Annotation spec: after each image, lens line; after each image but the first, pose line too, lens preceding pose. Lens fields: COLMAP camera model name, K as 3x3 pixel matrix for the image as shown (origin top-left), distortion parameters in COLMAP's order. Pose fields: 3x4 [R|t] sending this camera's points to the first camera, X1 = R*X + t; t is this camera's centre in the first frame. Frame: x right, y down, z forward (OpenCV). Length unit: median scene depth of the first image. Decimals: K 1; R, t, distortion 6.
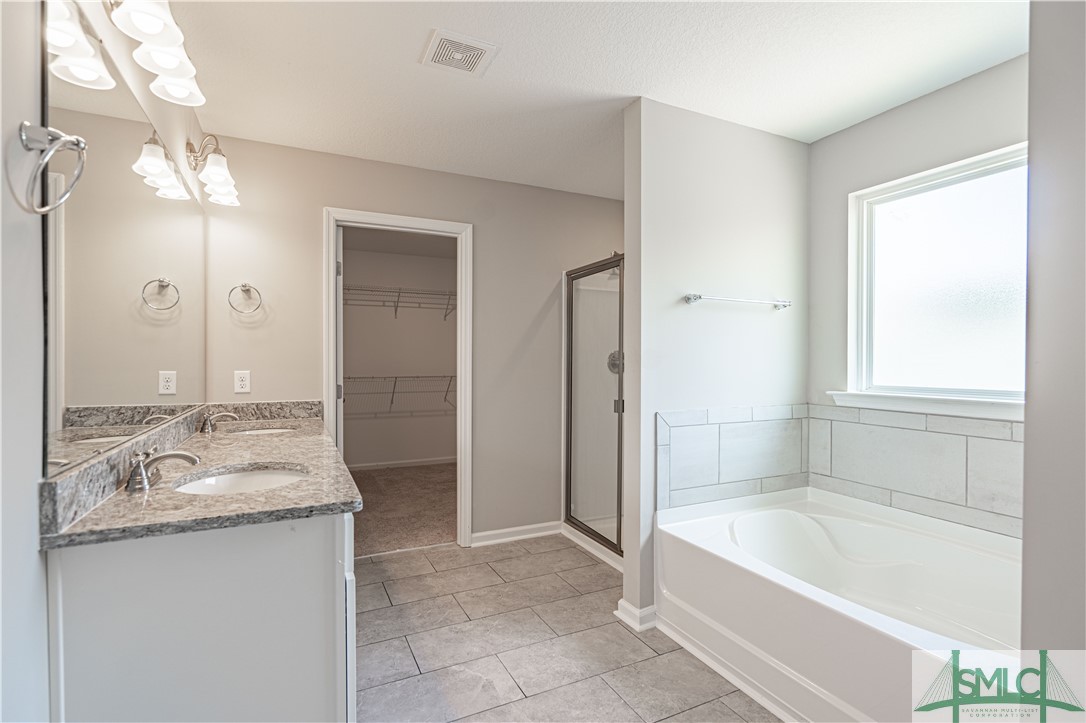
lens RADIAL K [[513.4, 0, 541.4], [0, 513.4, 366.2], [0, 0, 1]] dist [-0.001687, 0.000661]
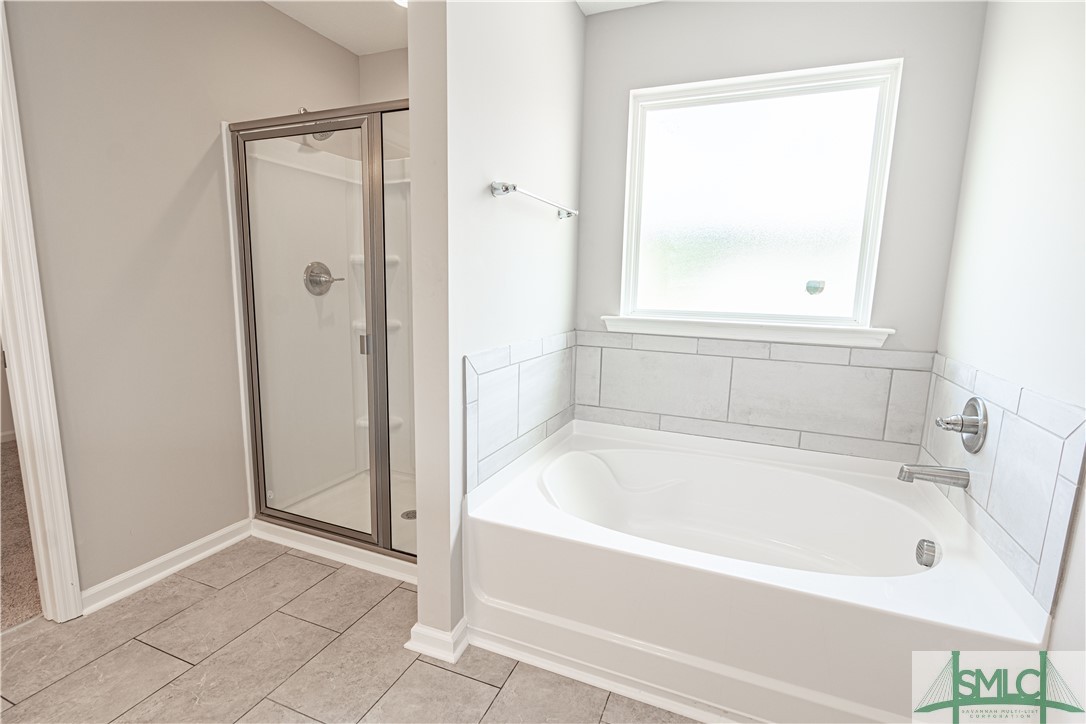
lens RADIAL K [[513.4, 0, 541.4], [0, 513.4, 366.7], [0, 0, 1]] dist [-0.001687, 0.000661]
pose [[0.752223, -0.091491, 0.652526, -0.130136], [-0.013491, 0.987967, 0.154075, -0.001811], [-0.658771, -0.124702, 0.741937, 0.388867]]
